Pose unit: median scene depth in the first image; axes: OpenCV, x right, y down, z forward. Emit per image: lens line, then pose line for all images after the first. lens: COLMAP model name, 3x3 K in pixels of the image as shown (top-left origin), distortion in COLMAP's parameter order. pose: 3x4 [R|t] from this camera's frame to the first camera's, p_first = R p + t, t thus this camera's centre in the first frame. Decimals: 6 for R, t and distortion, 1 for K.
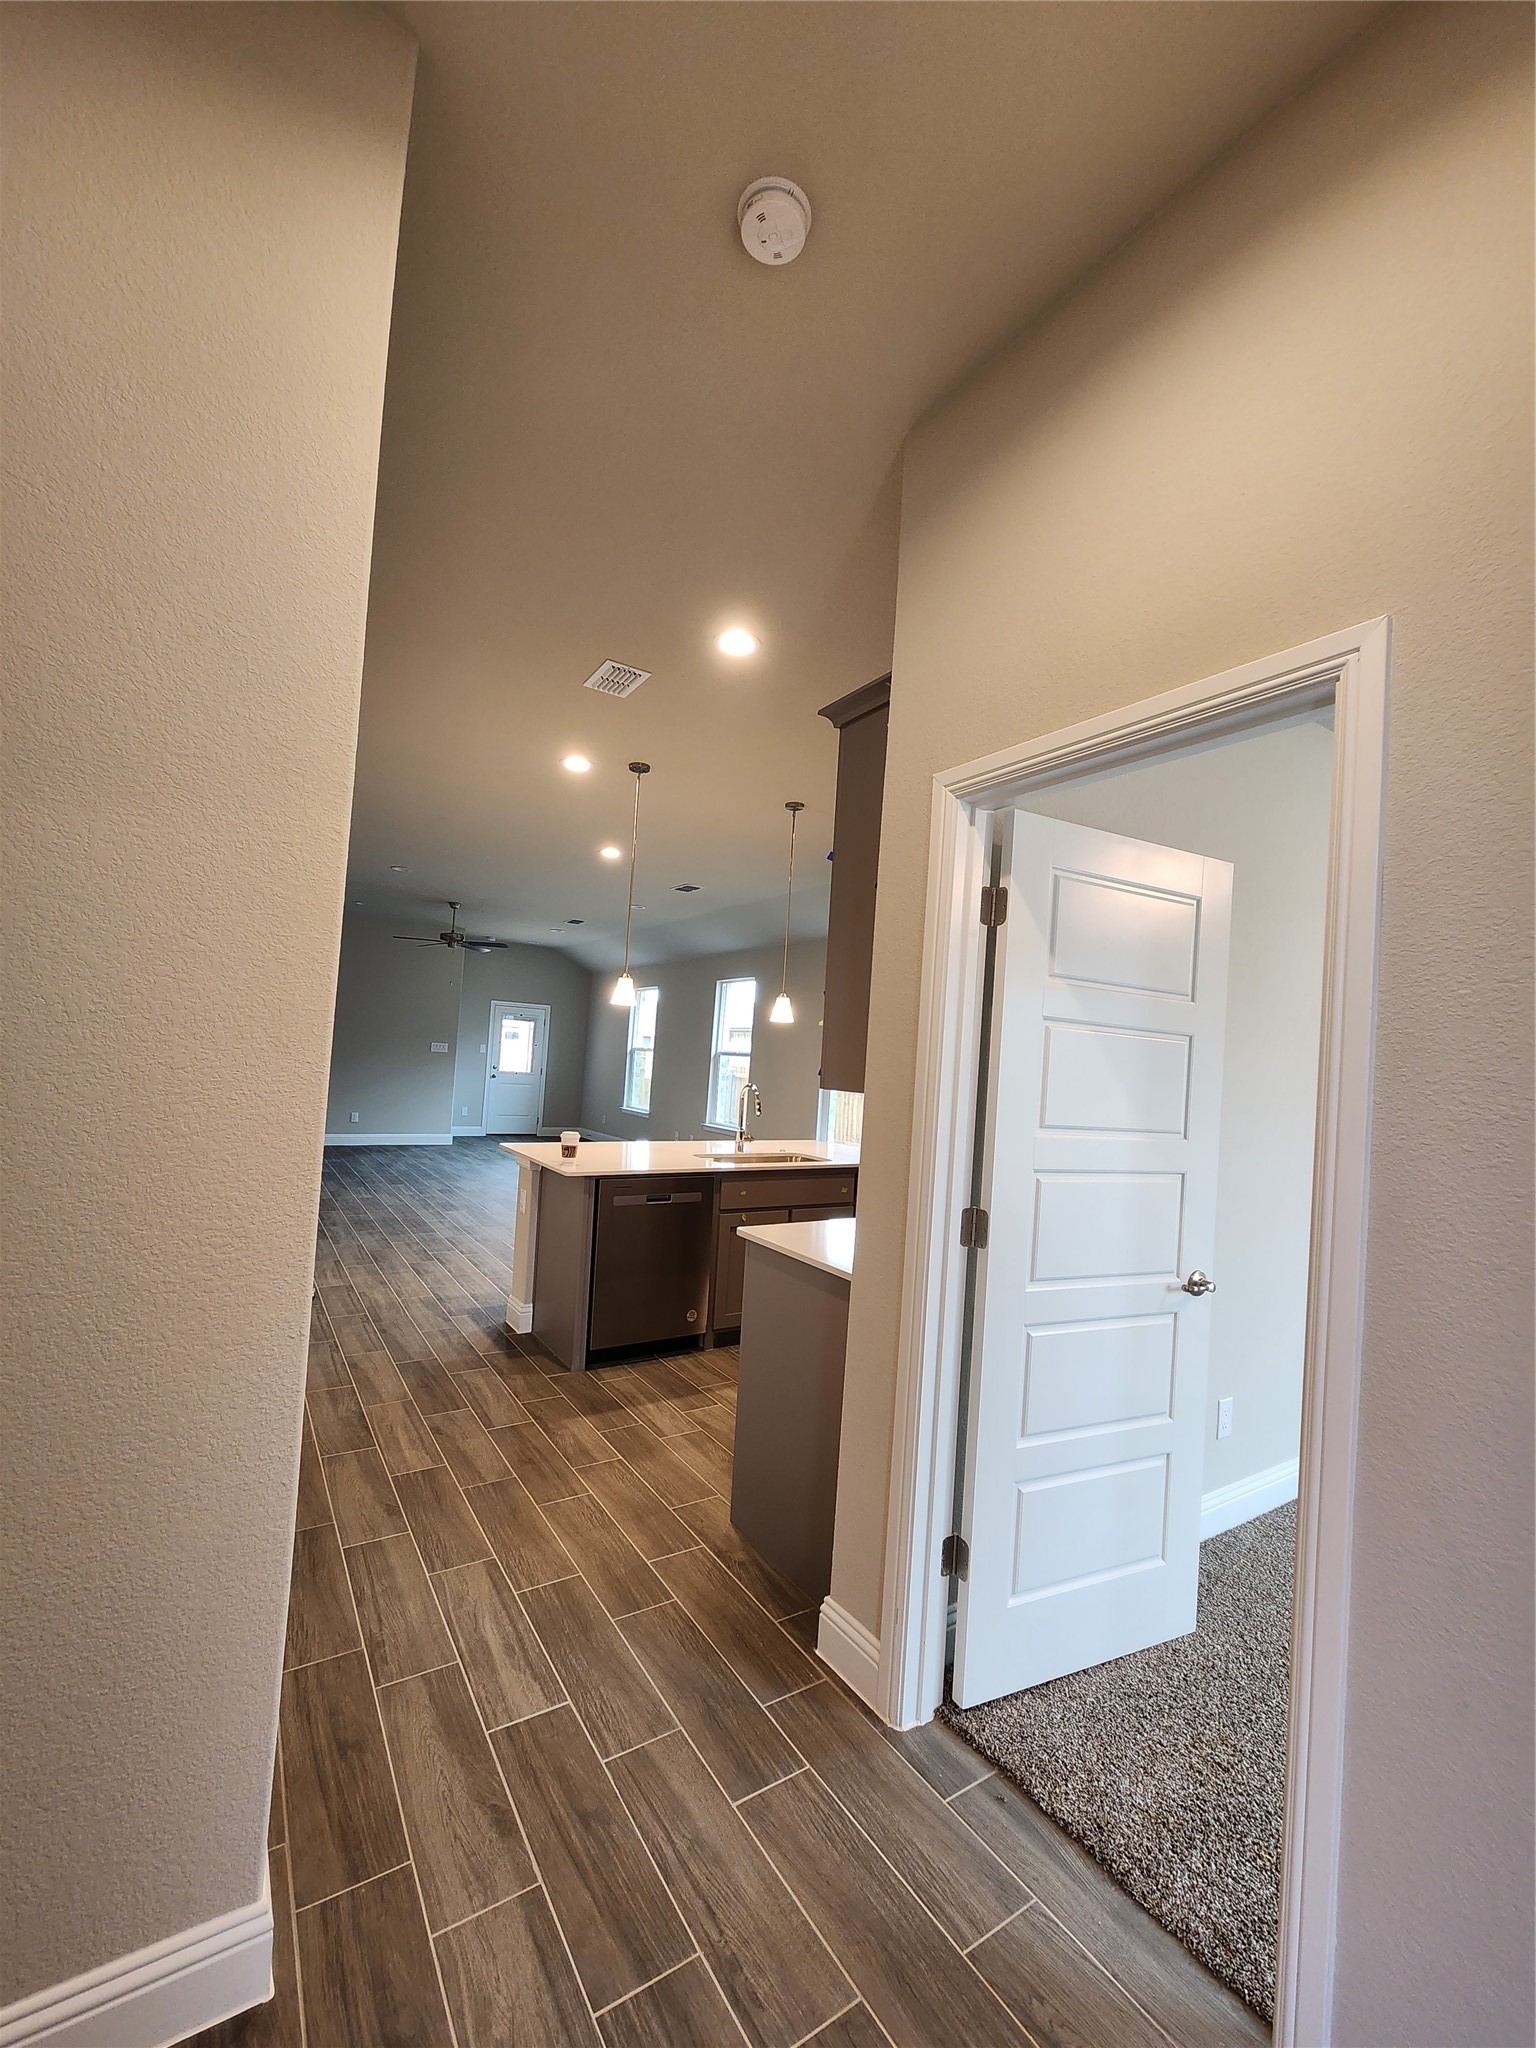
lens RADIAL K [[844.8, 0, 760.8], [0, 844.8, 1030.2], [0, 0, 1]] dist [0.001781, -0.002551]
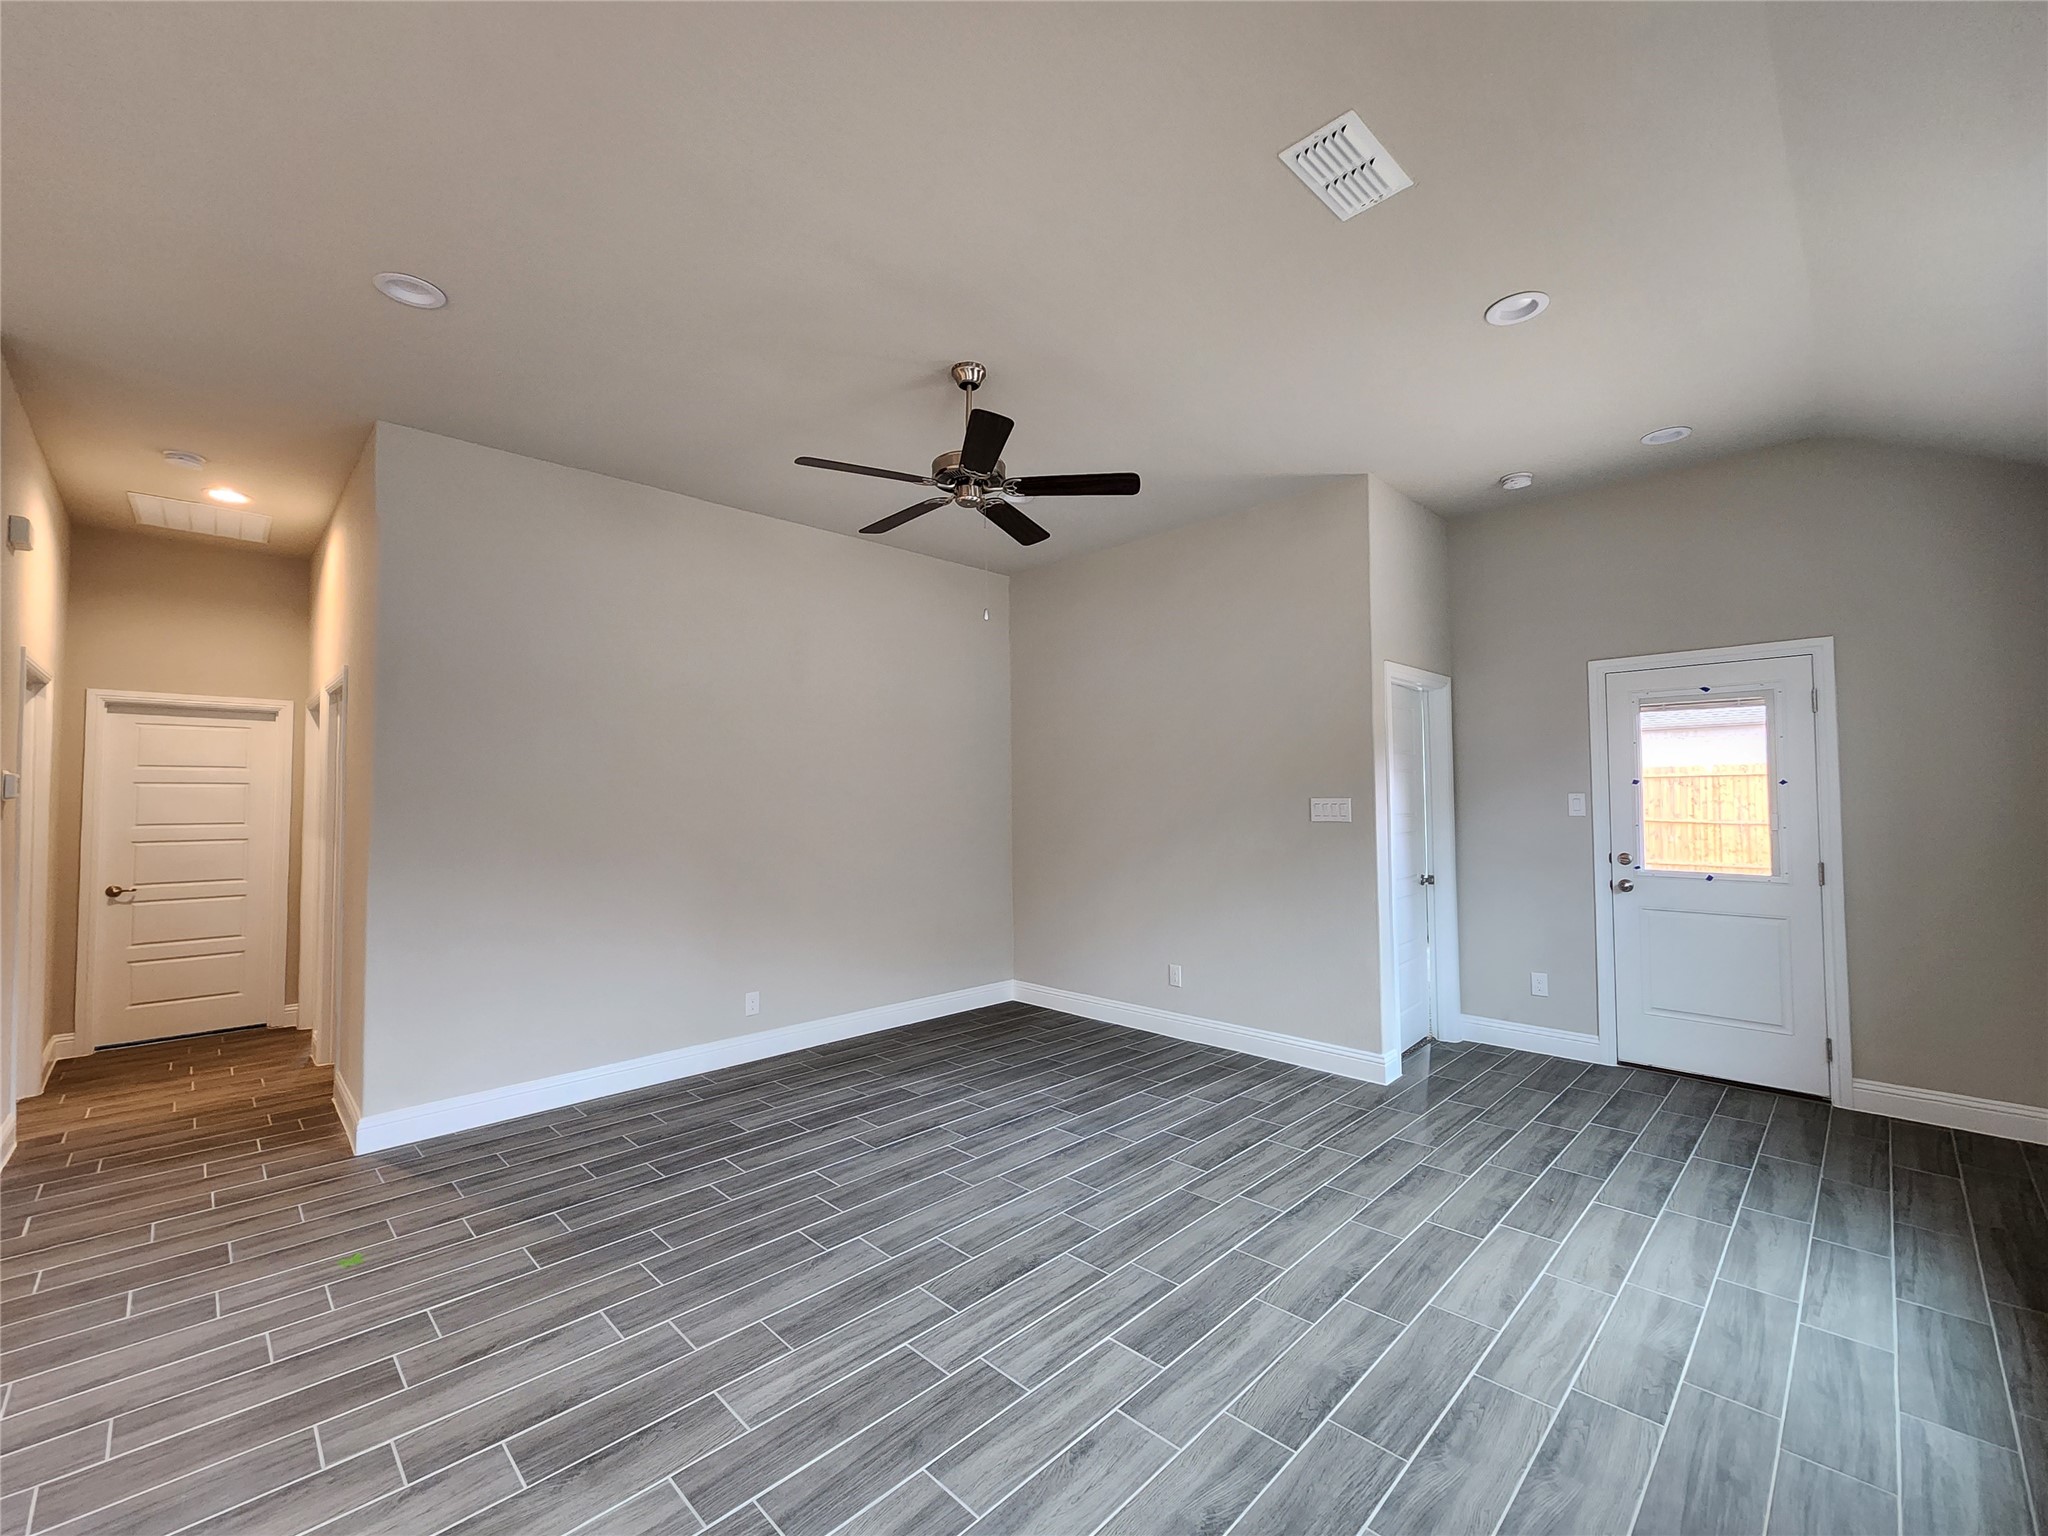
lens RADIAL K [[844.8, 0, 1045.3], [0, 844.8, 766.0], [0, 0, 1]] dist [0.001781, -0.002551]
pose [[0.217472, -0.103374, -0.970577, -0.105317], [0.057525, 0.994005, -0.092980, 0.067376], [0.974370, -0.035612, 0.222114, 1.864194]]
